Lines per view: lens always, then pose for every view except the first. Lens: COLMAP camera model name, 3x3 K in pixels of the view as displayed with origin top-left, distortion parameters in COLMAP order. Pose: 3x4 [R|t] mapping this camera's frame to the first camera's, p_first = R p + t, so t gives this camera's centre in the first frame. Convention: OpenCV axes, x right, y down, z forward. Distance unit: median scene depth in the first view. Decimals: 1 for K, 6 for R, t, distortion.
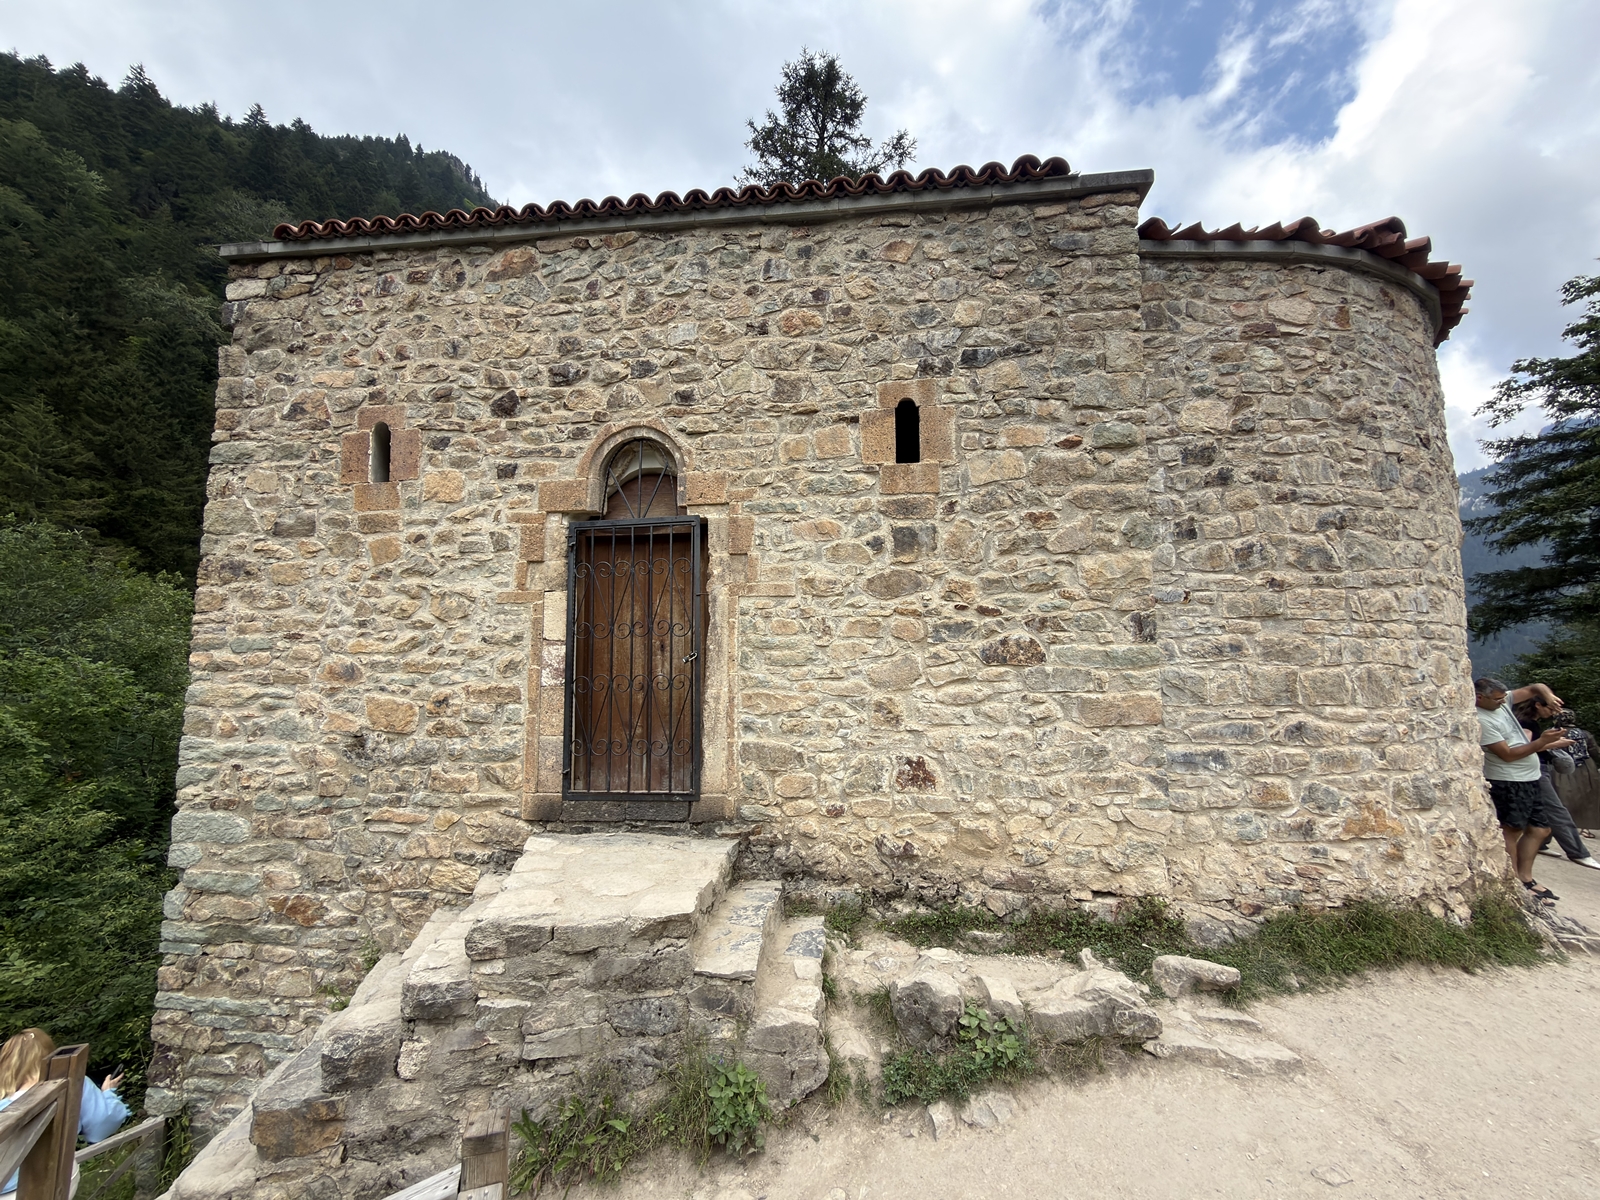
lens RADIAL K [[673.5, 0, 792.7], [0, 673.5, 598.3], [0, 0, 1]] dist [-0.004856, -0.000143]
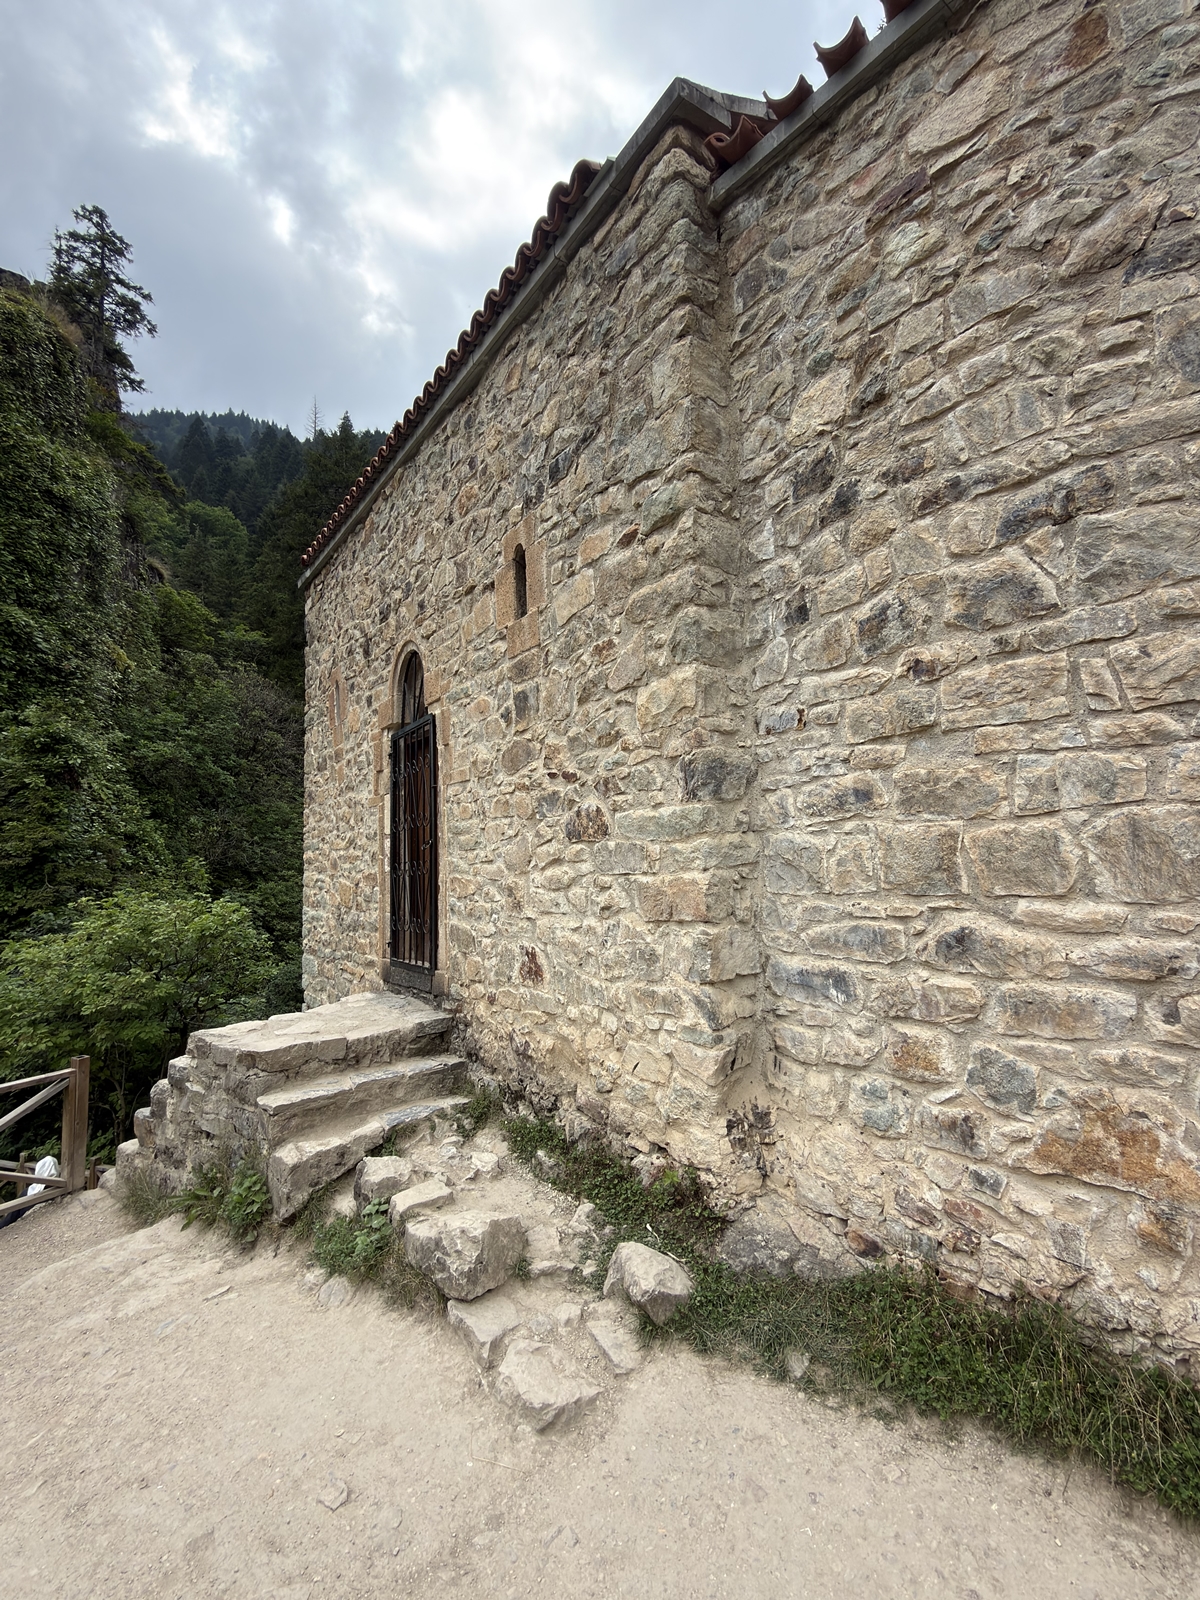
lens RADIAL K [[755.0, 0, 595.1], [0, 755.0, 802.1], [0, 0, 1]] dist [-0.001547, -0.001104]
pose [[0.667720, -0.079354, -0.740171, 0.965279], [0.111140, 0.993785, -0.006283, 0.057213], [0.736070, -0.078068, 0.672389, 0.390874]]
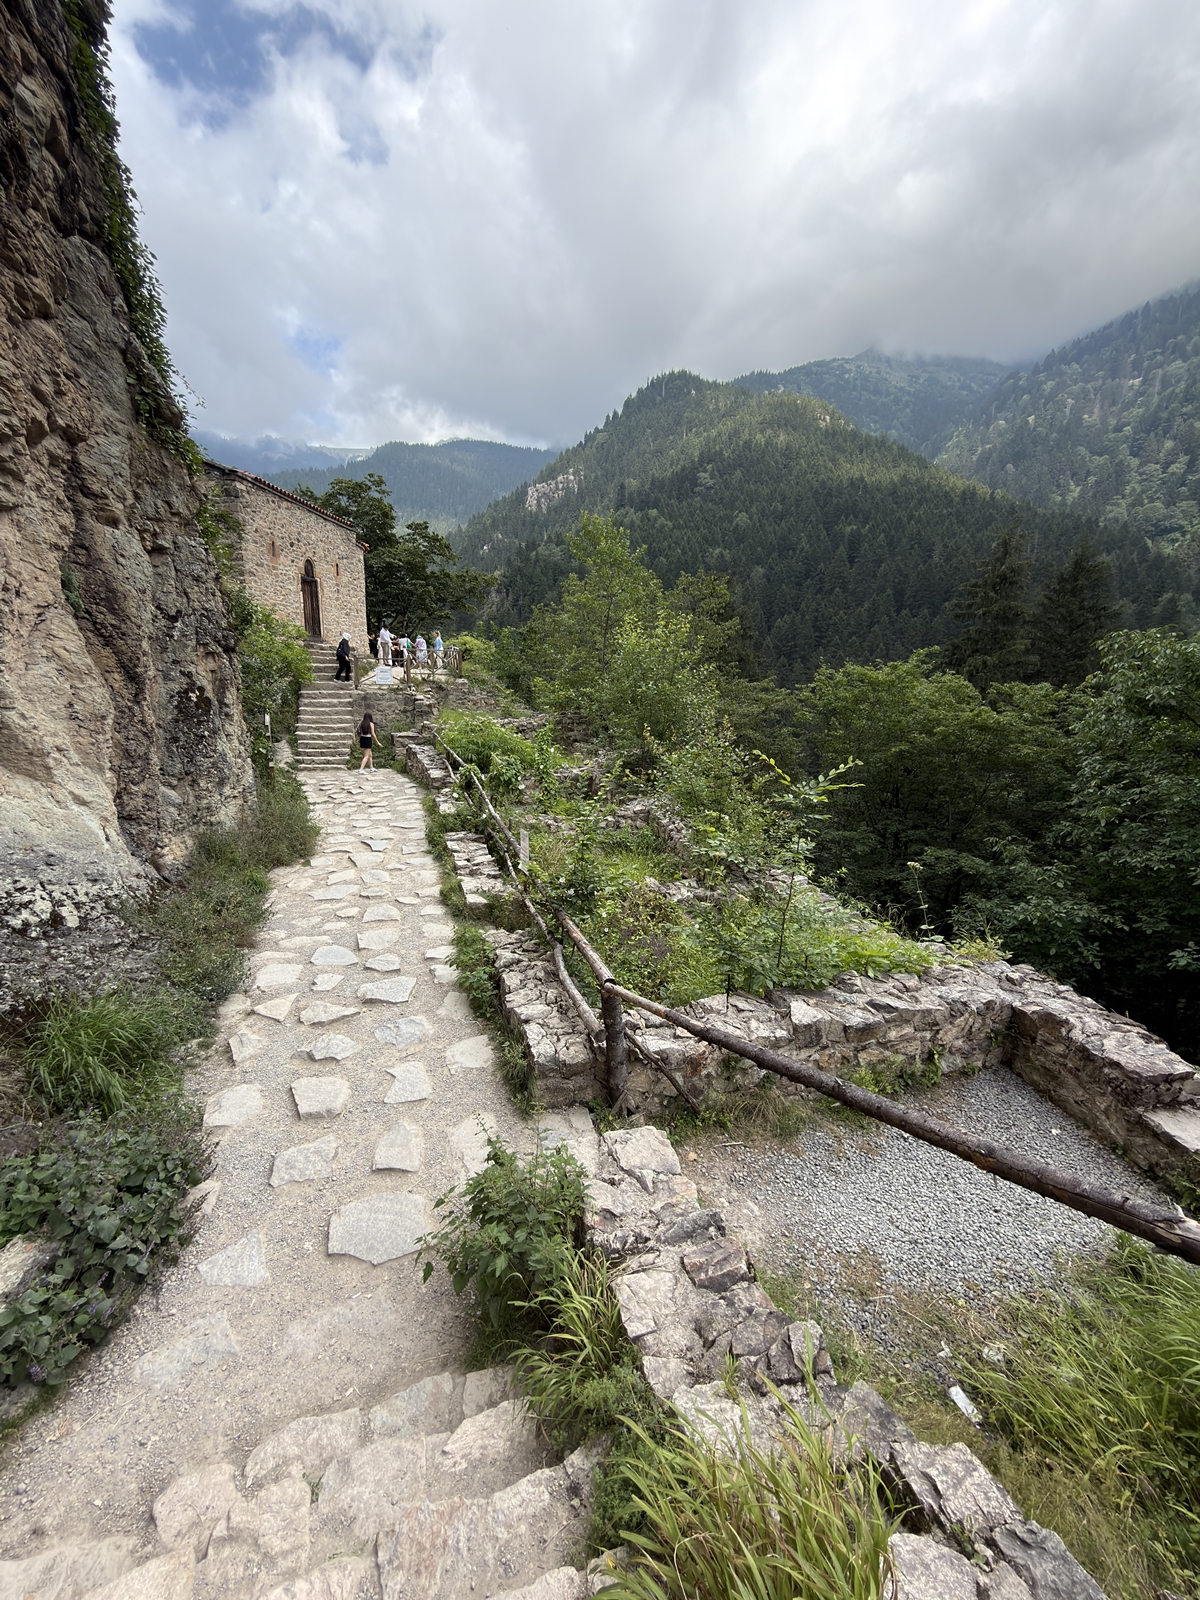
lens RADIAL K [[673.5, 0, 601.8], [0, 673.5, 807.3], [0, 0, 1]] dist [-0.004856, -0.000143]
pose [[-0.018243, -0.194725, 0.980688, -5.651982], [-0.127335, 0.973317, 0.190893, 0.316108], [-0.991692, -0.121394, -0.042551, -1.130991]]
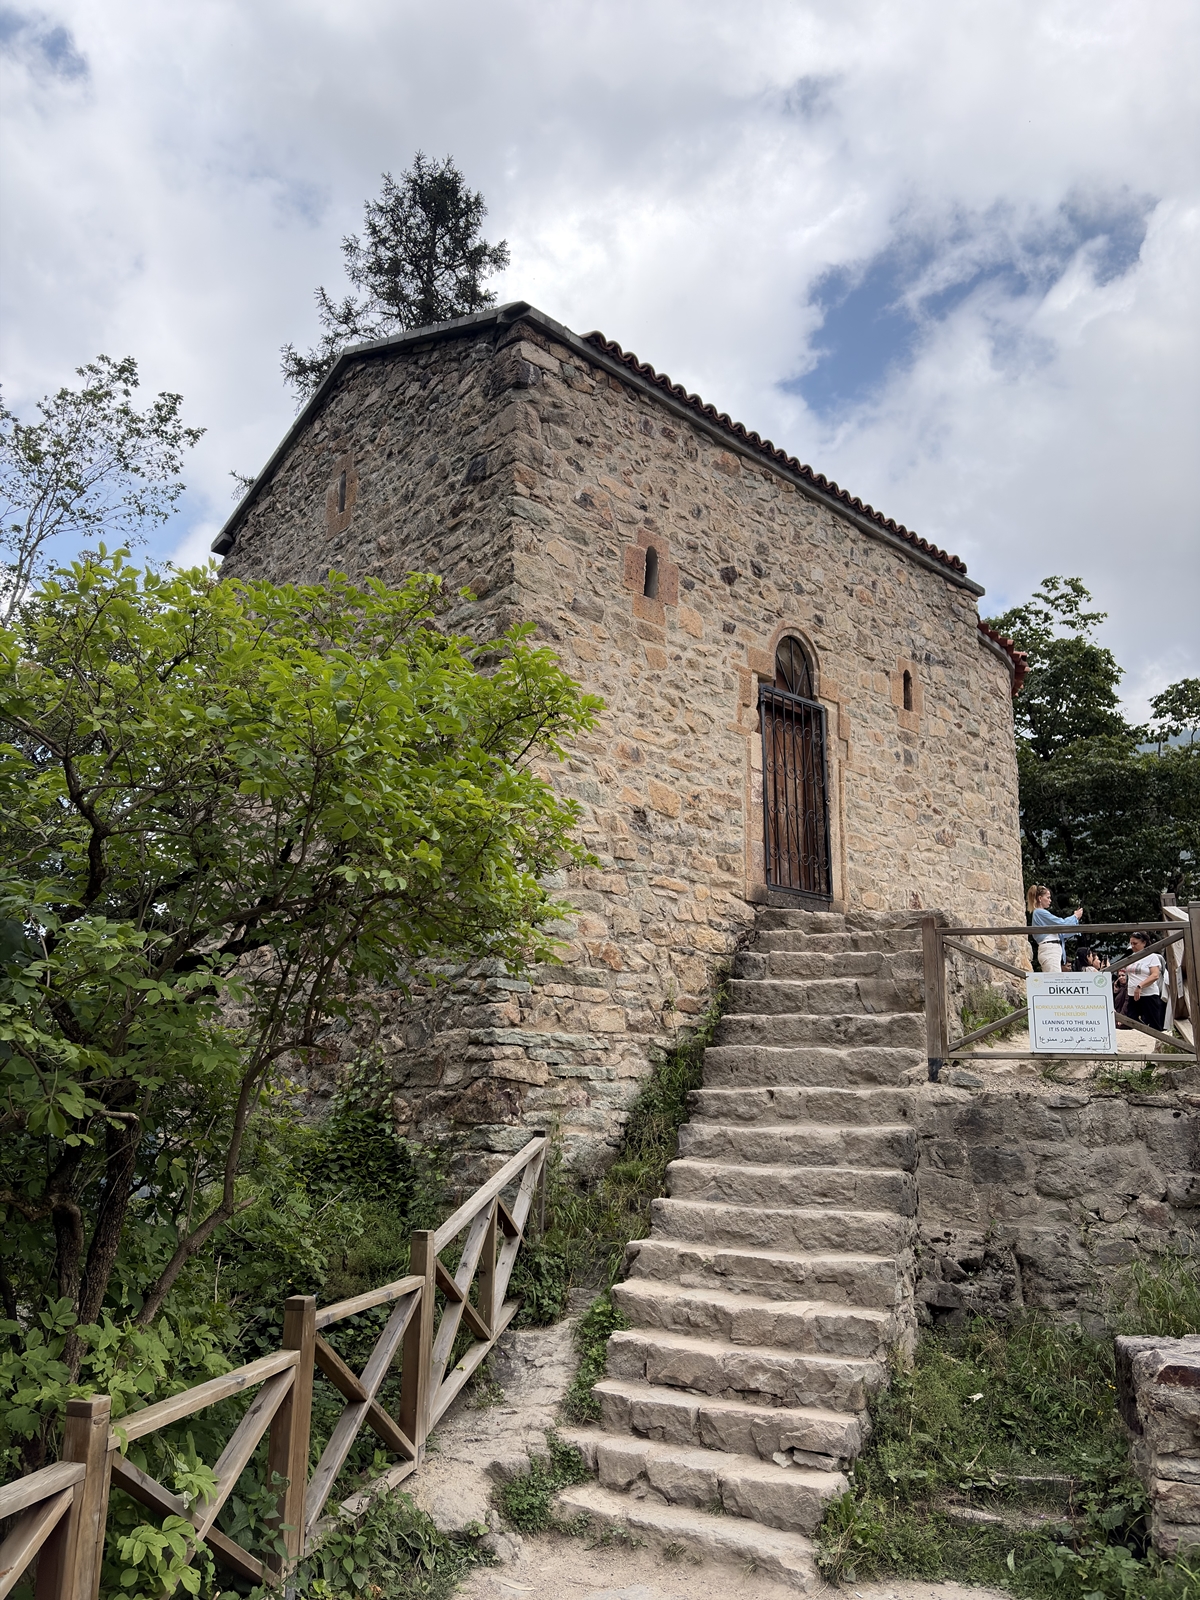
lens RADIAL K [[1263.8, 0, 594.6], [0, 1263.8, 803.8], [0, 0, 1]] dist [0.086495, -0.007948]
pose [[0.616626, 0.211292, 0.758372, -2.520794], [-0.110046, 0.976986, -0.182723, 0.643402], [-0.779527, 0.029215, 0.625687, -0.285244]]
